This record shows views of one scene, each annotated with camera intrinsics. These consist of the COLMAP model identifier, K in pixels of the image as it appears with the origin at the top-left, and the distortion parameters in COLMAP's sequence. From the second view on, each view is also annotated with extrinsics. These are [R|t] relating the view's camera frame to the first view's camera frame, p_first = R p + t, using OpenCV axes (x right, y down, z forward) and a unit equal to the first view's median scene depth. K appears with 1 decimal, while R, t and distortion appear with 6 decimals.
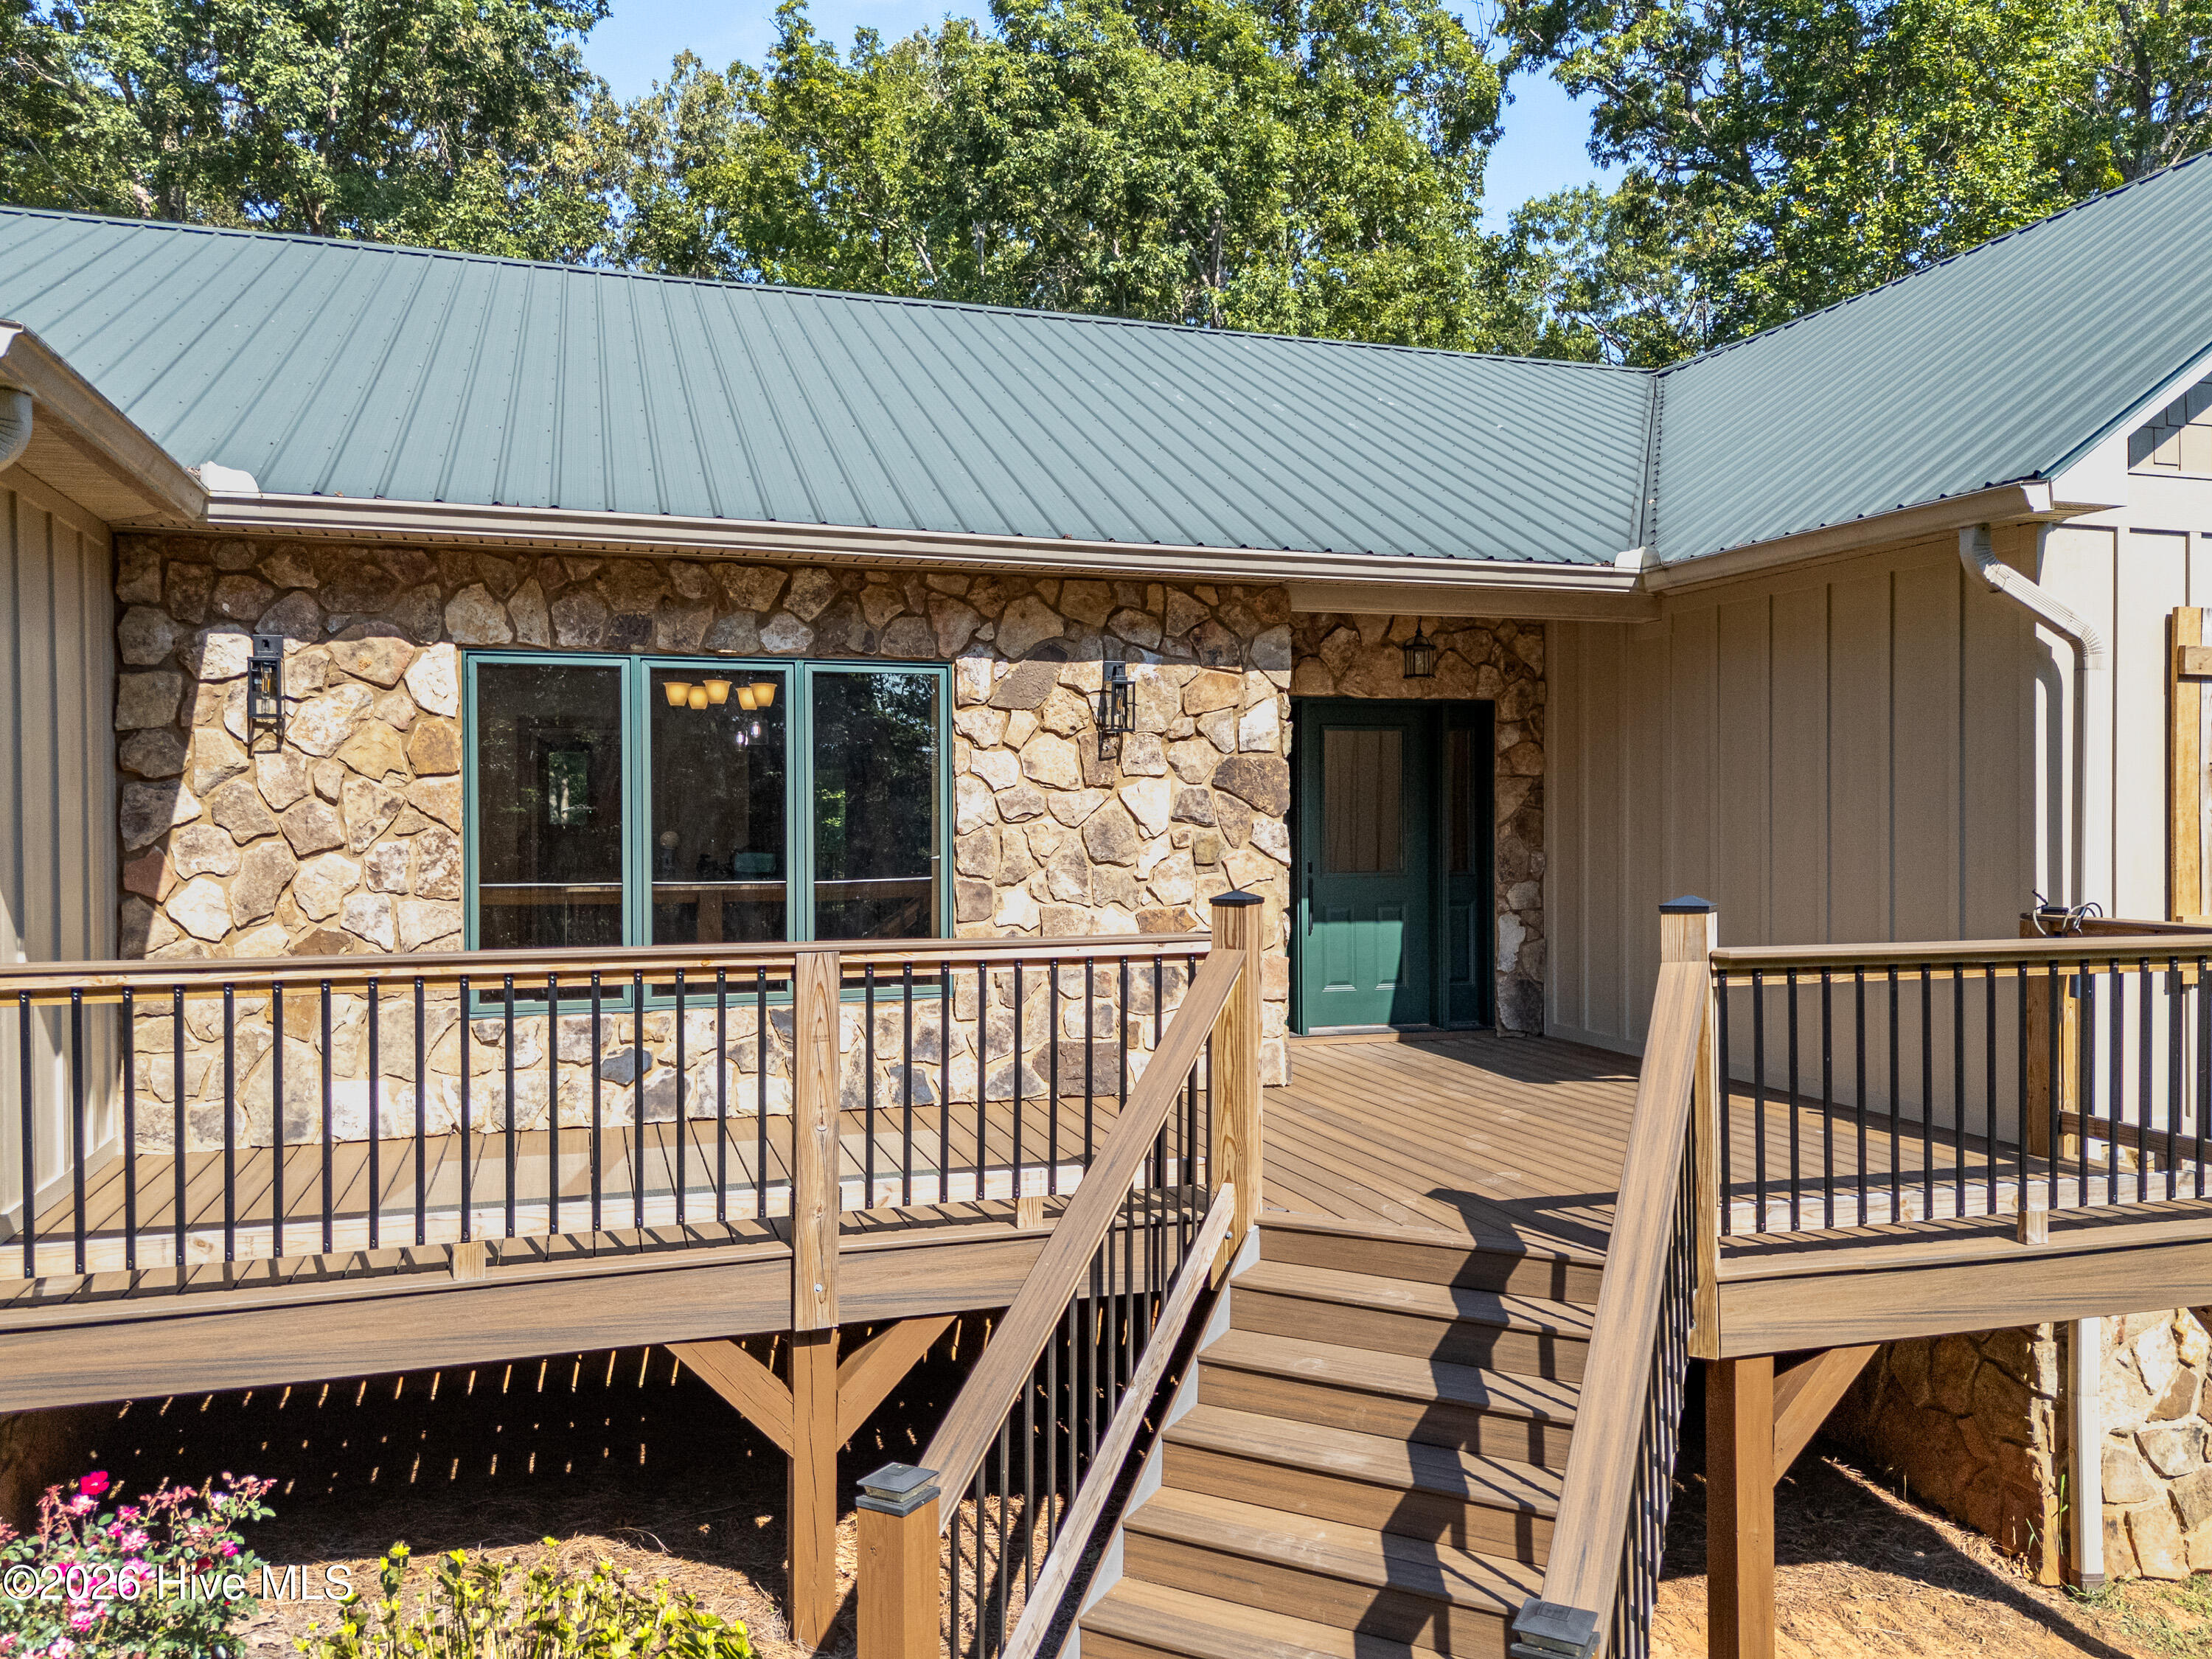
lens RADIAL K [[1629.8, 0, 1098.2], [0, 1629.8, 842.7], [0, 0, 1]] dist [0.051186, -0.038889]
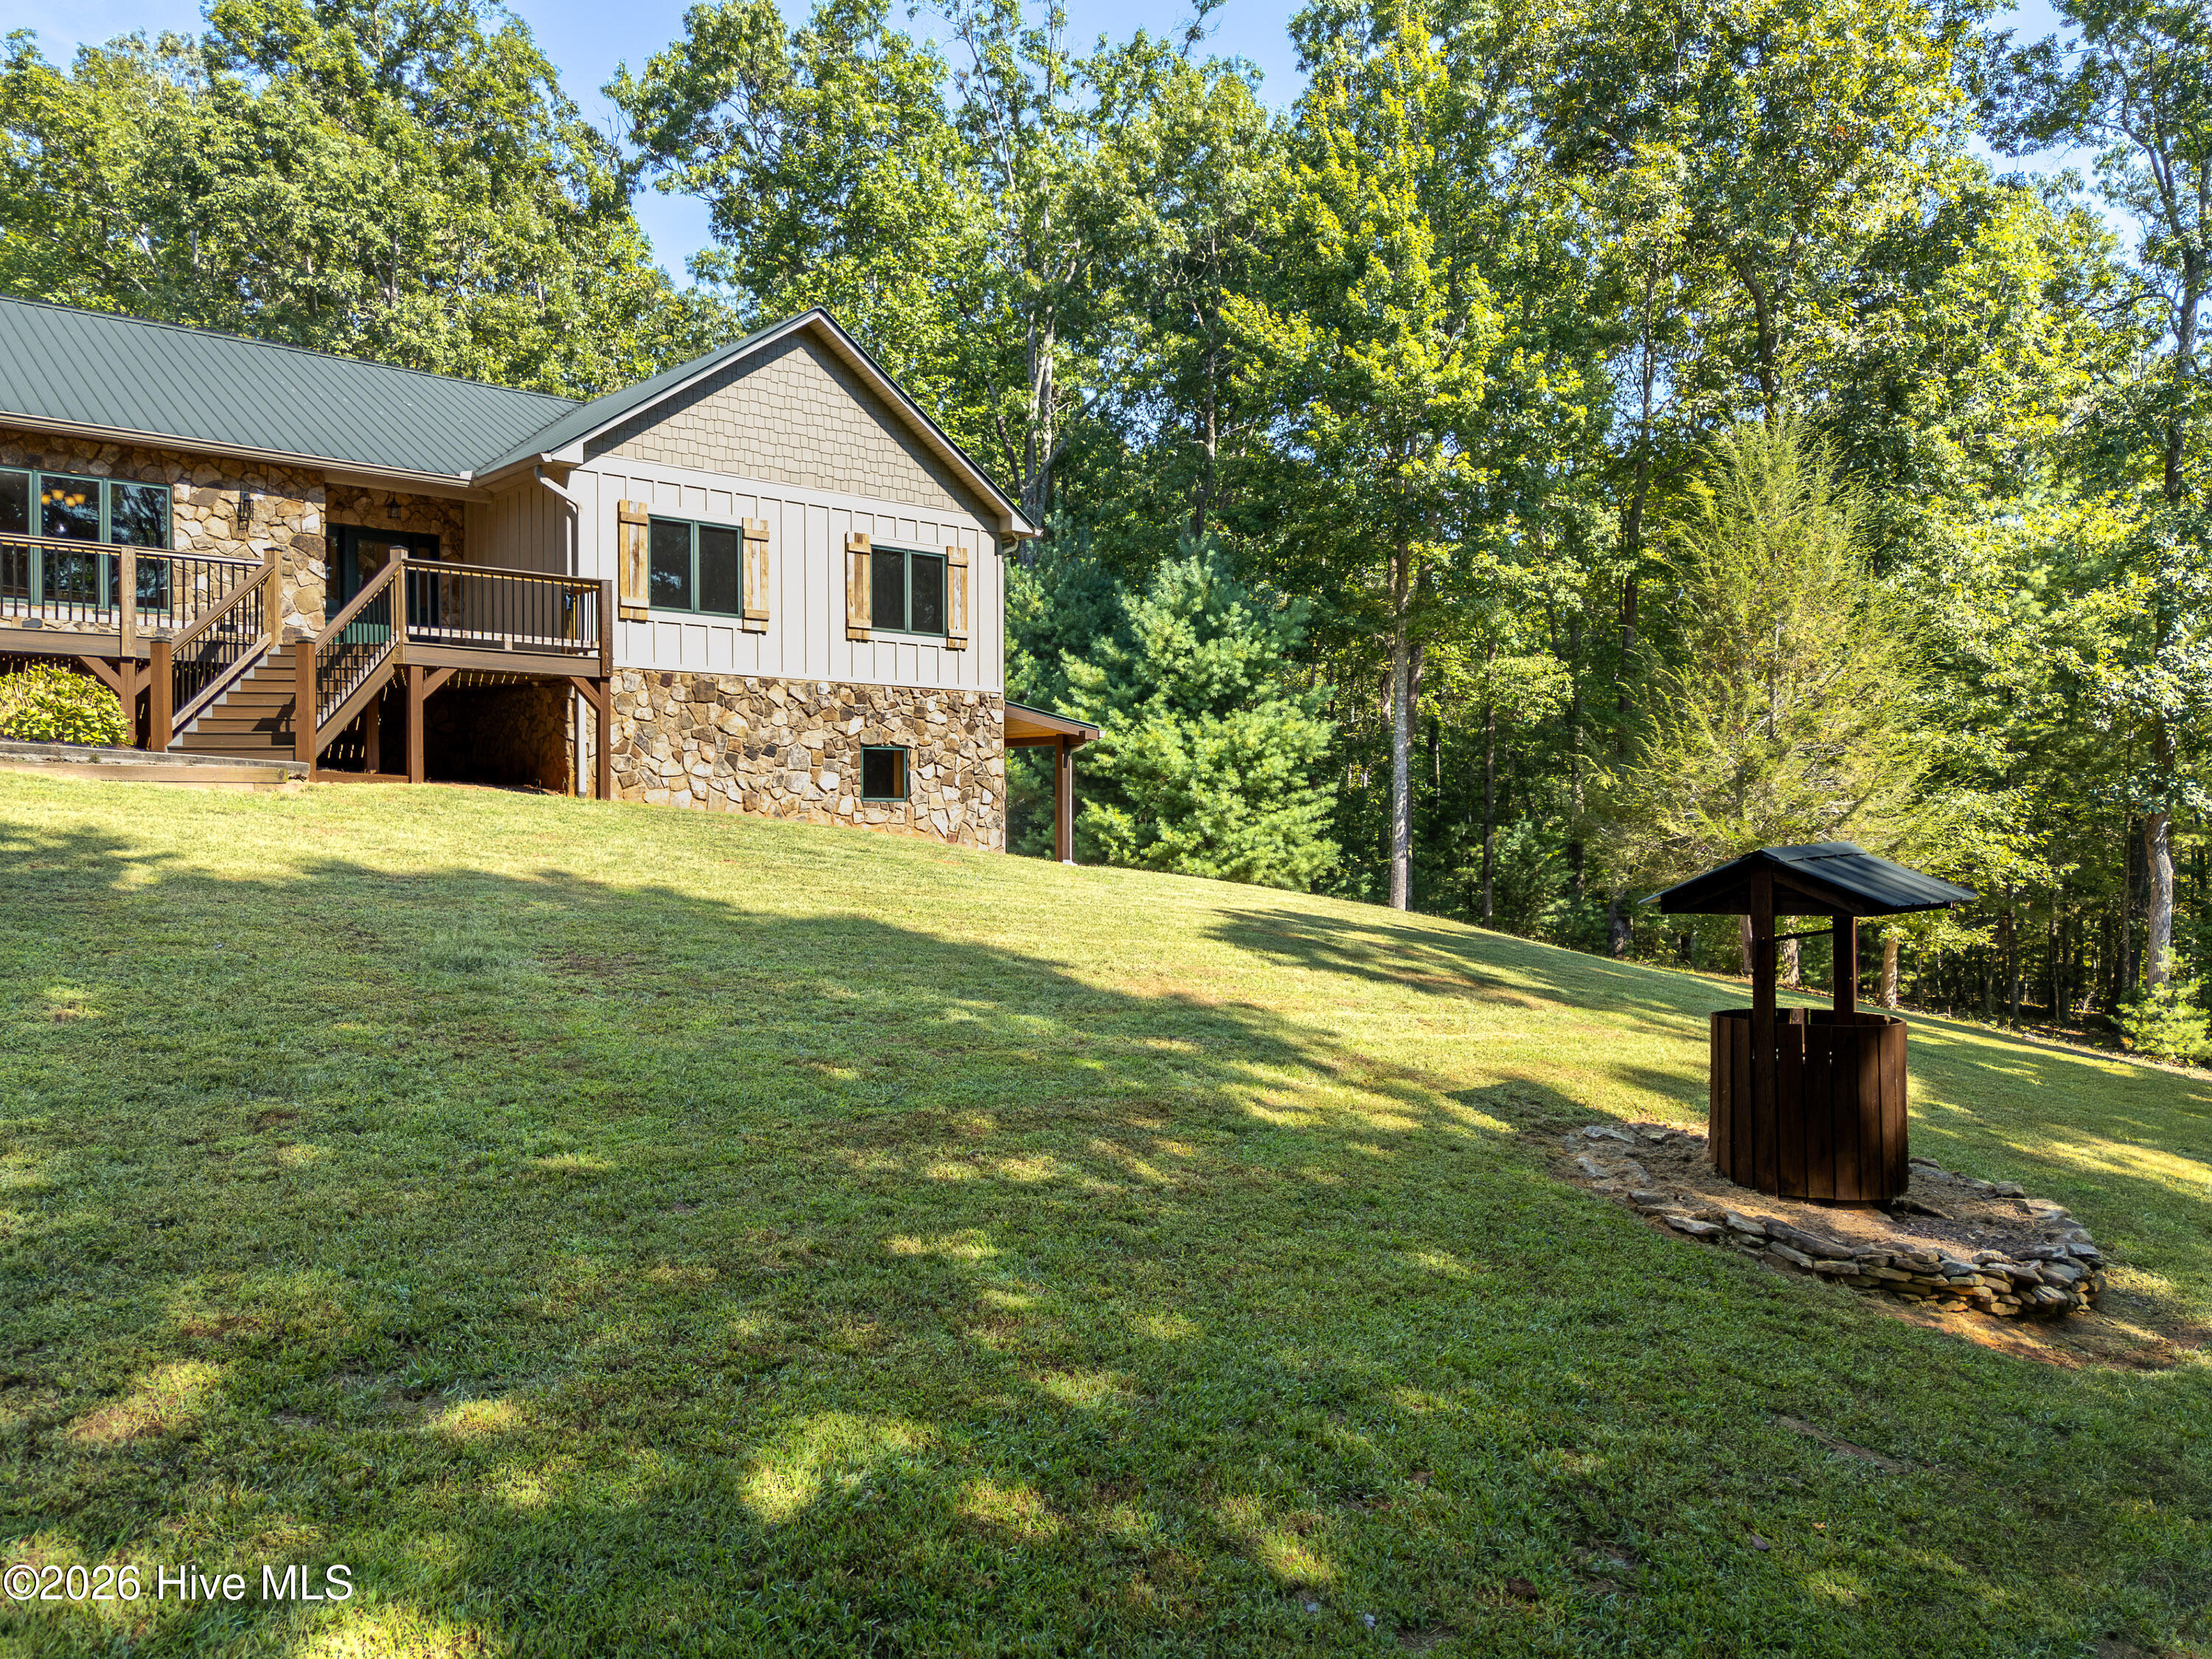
lens RADIAL K [[1629.8, 0, 1107.1], [0, 1629.8, 829.4], [0, 0, 1]] dist [0.051186, -0.038889]
pose [[0.910198, -0.002179, 0.414168, 0.049617], [0.005175, 0.999968, -0.006111, 0.130800], [-0.414142, 0.007706, 0.910180, -0.570389]]
